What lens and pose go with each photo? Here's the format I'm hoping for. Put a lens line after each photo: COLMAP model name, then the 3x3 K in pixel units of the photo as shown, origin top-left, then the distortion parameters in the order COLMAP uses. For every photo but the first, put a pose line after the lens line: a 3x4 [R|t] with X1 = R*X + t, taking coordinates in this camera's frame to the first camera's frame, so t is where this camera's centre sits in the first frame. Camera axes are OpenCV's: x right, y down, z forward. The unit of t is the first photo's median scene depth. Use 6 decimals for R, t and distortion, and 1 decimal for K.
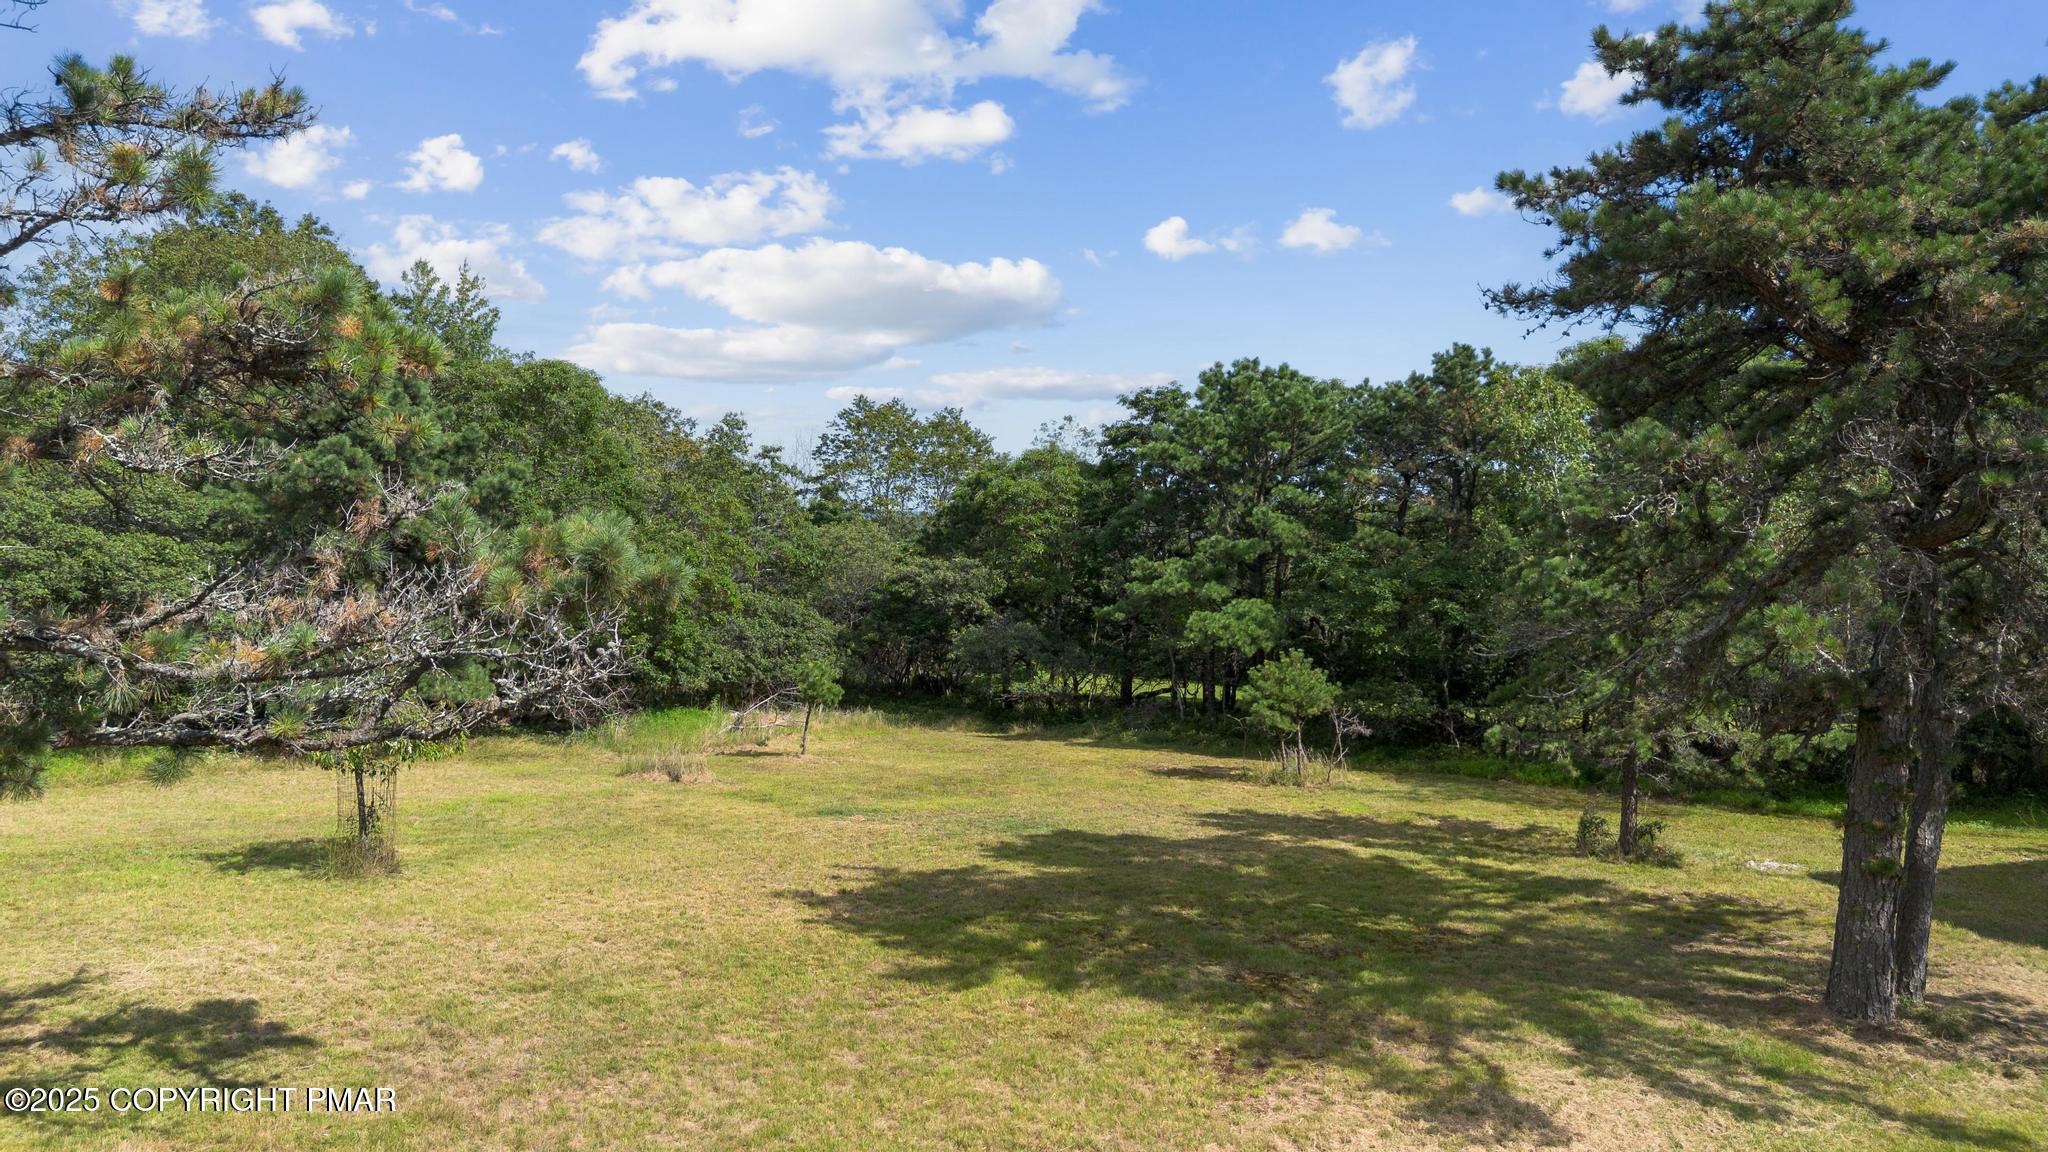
lens RADIAL K [[1431.9, 0, 1025.0], [0, 1431.9, 577.5], [0, 0, 1]] dist [0.037420, -0.024280]
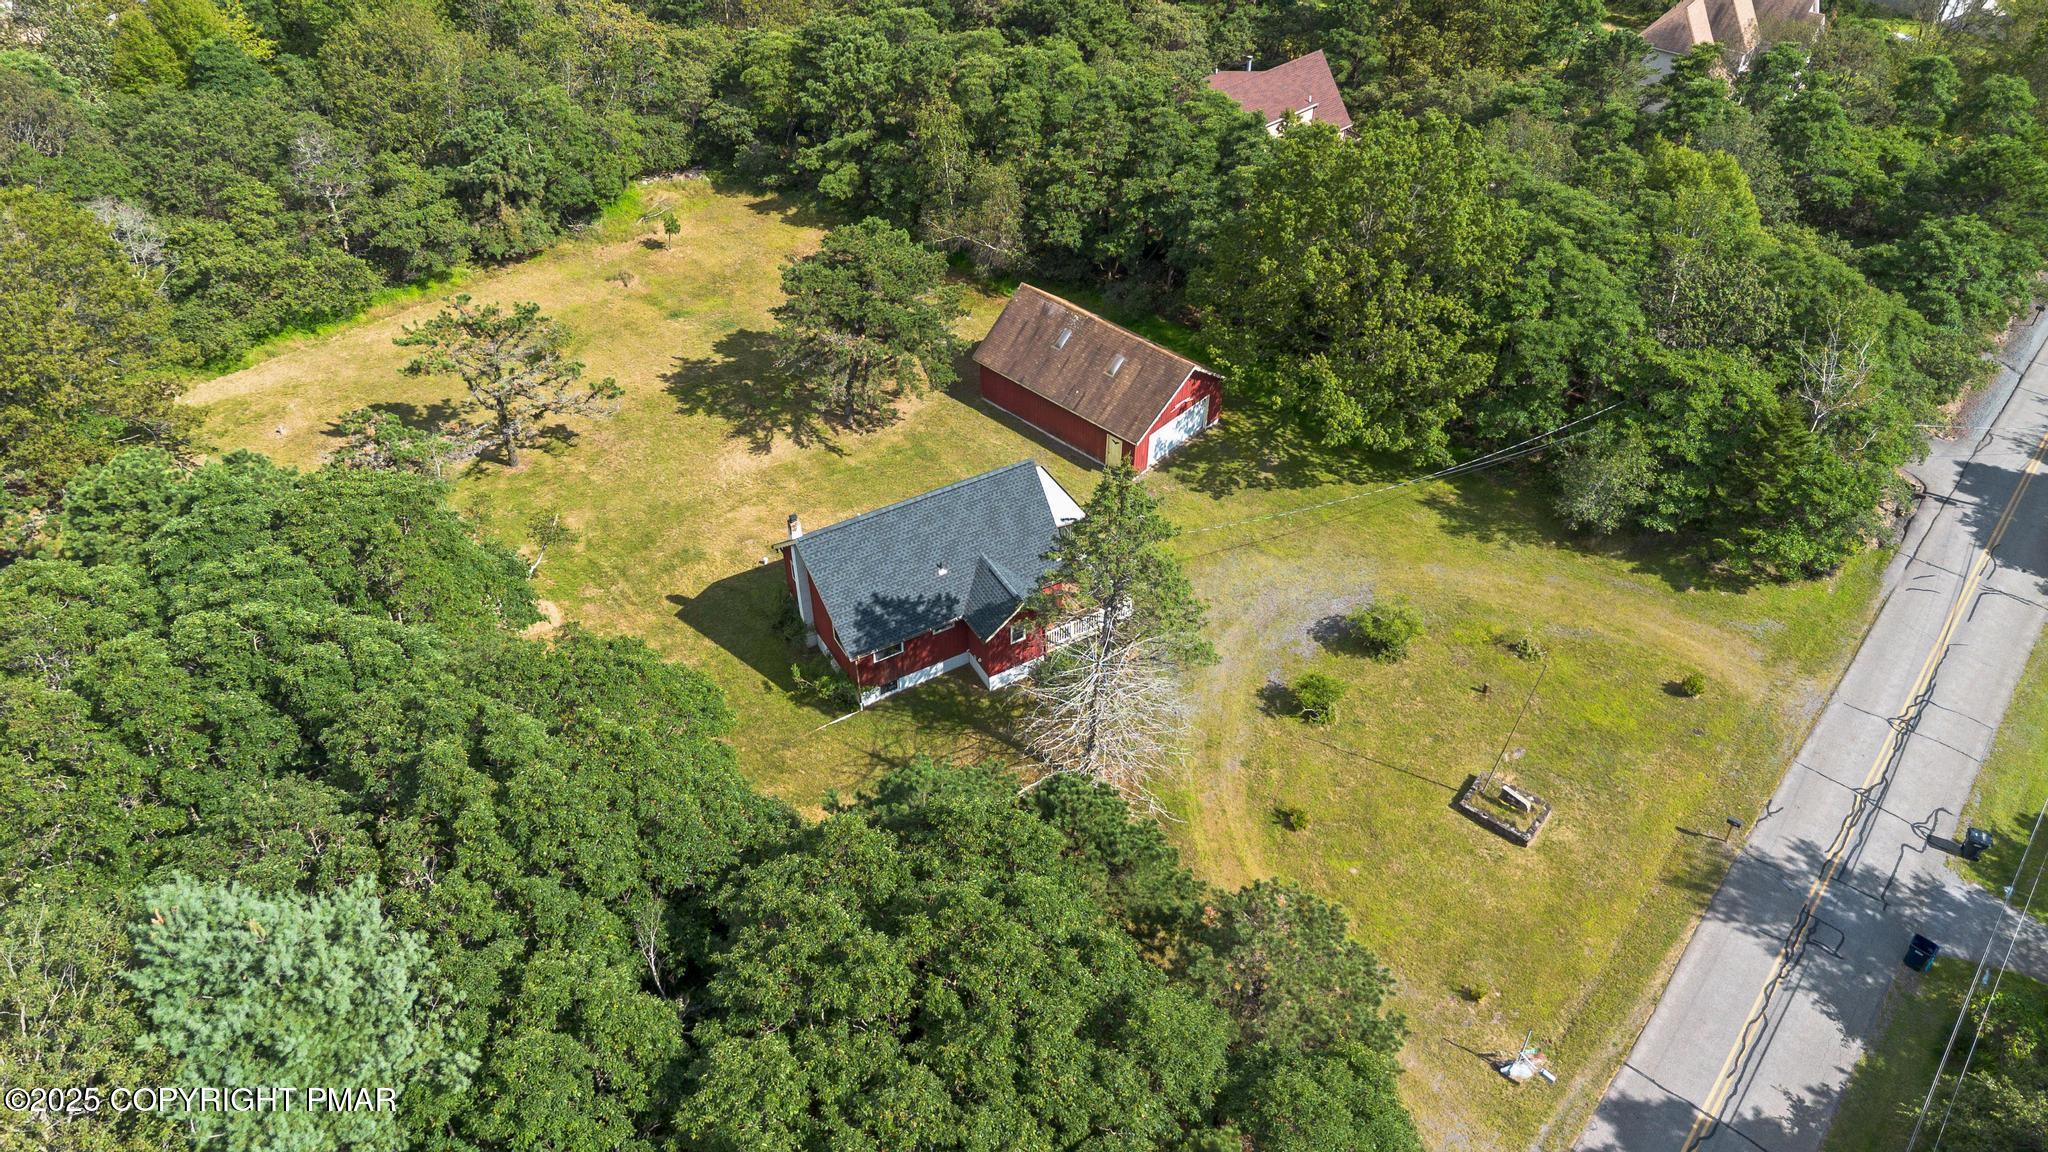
lens RADIAL K [[1431.9, 0, 1025.2], [0, 1431.9, 579.9], [0, 0, 1]] dist [0.037420, -0.024280]
pose [[0.999978, -0.005760, 0.003187, 1.311460], [0.002427, 0.772573, 0.634922, -2.921085], [-0.006119, -0.634900, 0.772570, -3.923705]]
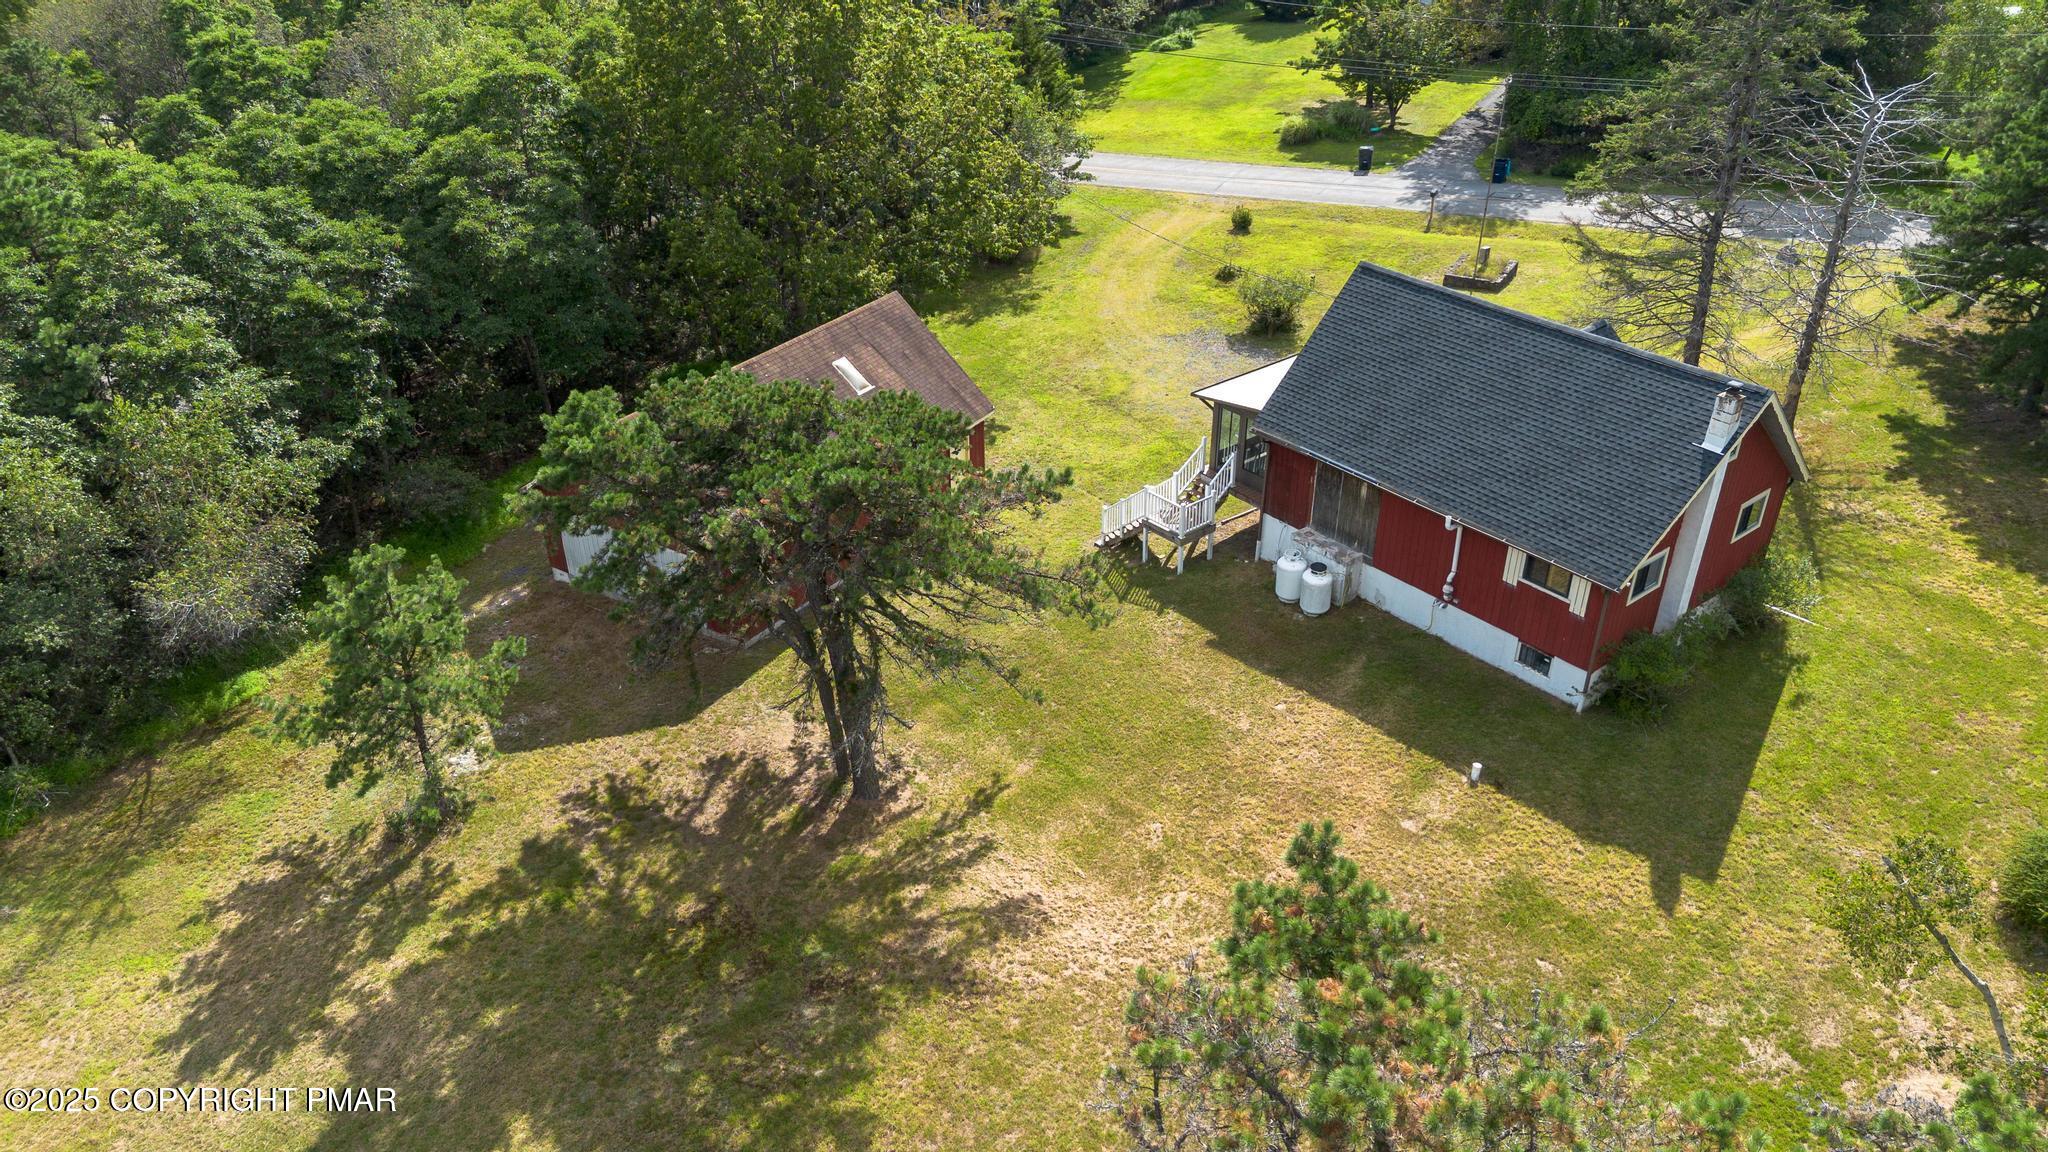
lens RADIAL K [[1431.9, 0, 1029.2], [0, 1431.9, 587.4], [0, 0, 1]] dist [0.037420, -0.024280]
pose [[-0.163227, -0.518735, 0.839209, -1.283455], [0.053104, 0.844764, 0.532498, -1.246519], [-0.985158, 0.131483, -0.110341, 1.013179]]
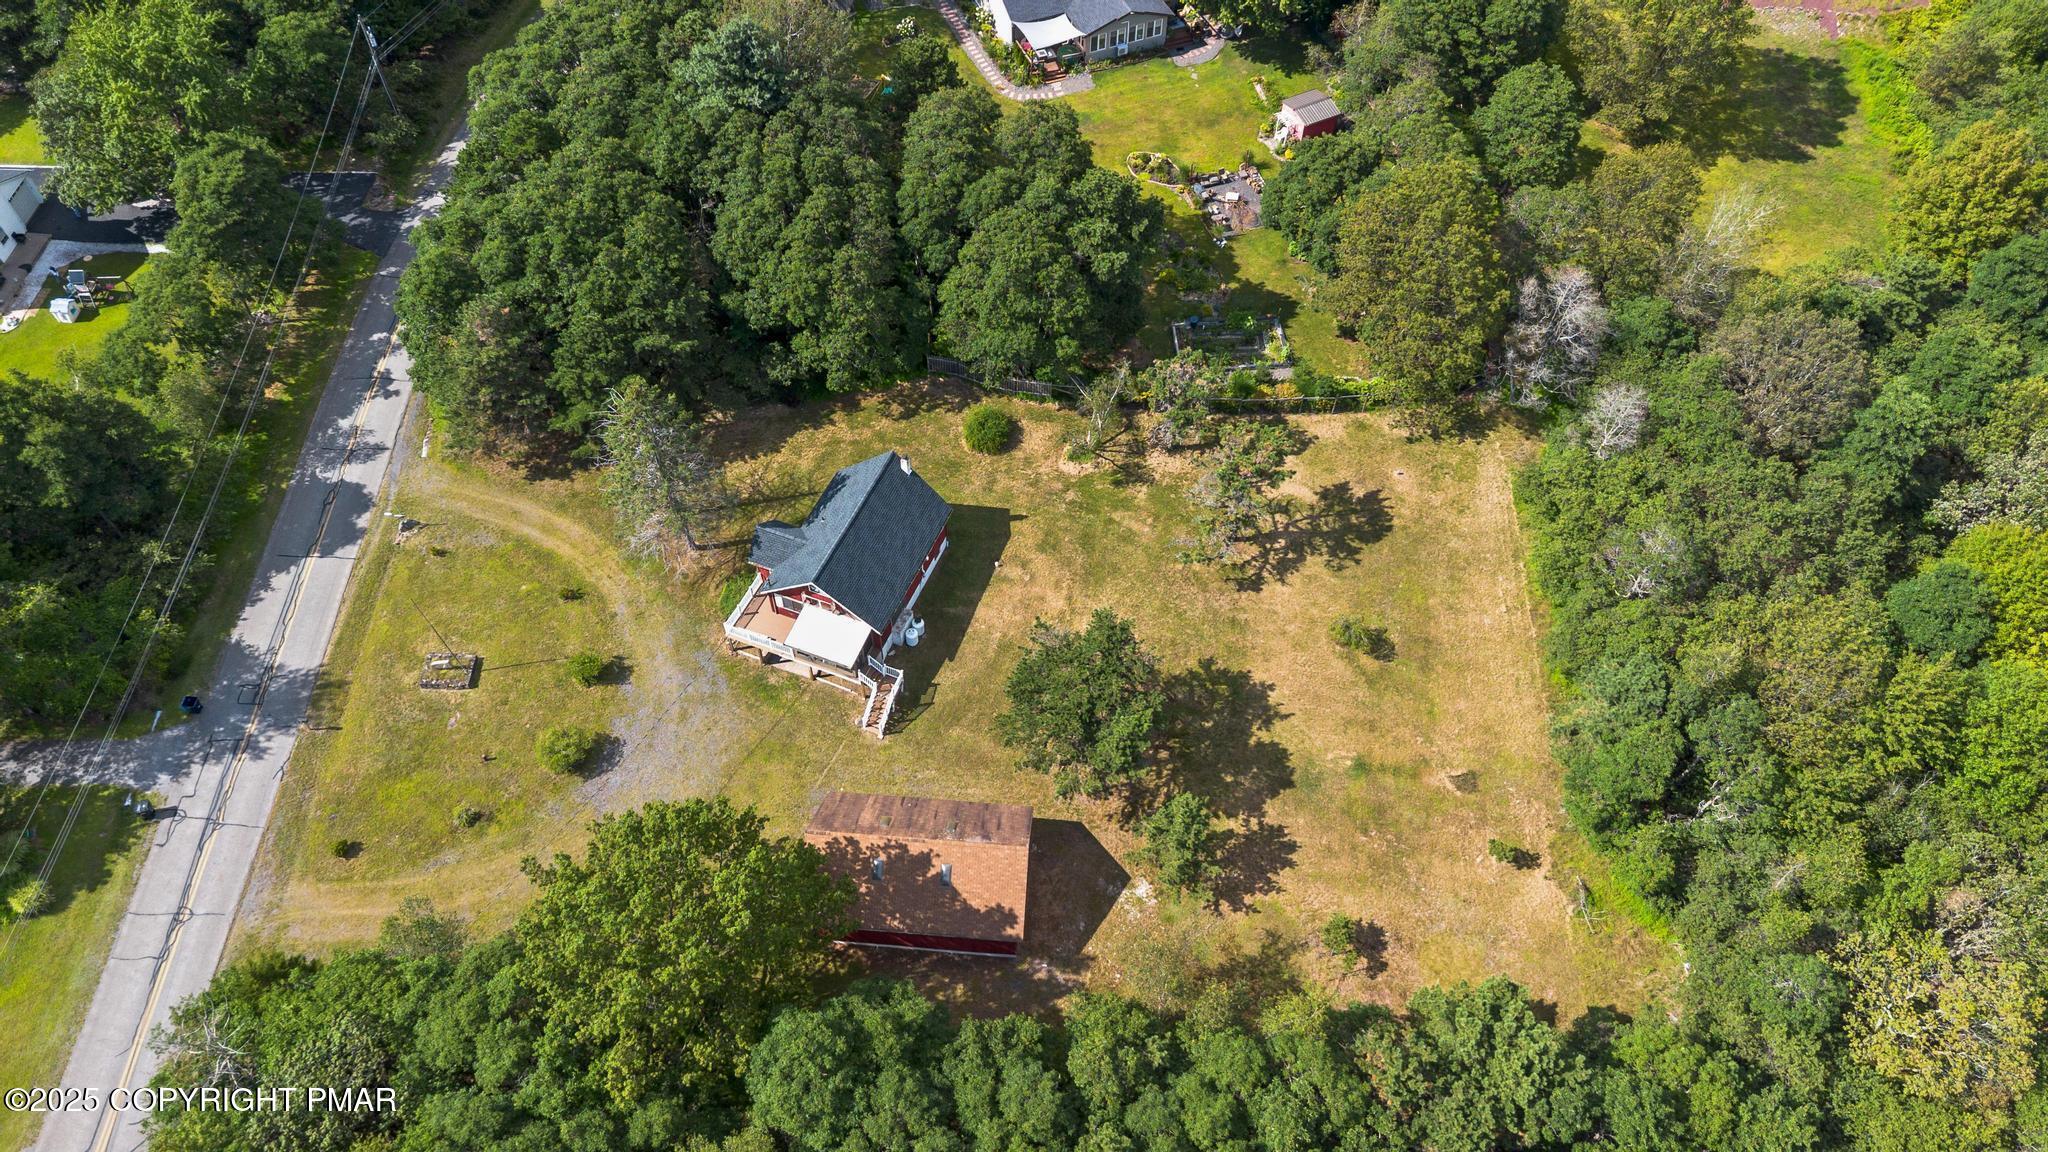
lens RADIAL K [[1431.9, 0, 985.0], [0, 1431.9, 593.5], [0, 0, 1]] dist [0.037420, -0.024280]
pose [[-0.791310, 0.488170, -0.368127, 3.093637], [-0.031429, 0.568818, 0.821863, -5.407040], [0.610606, 0.661919, -0.434768, 3.200476]]
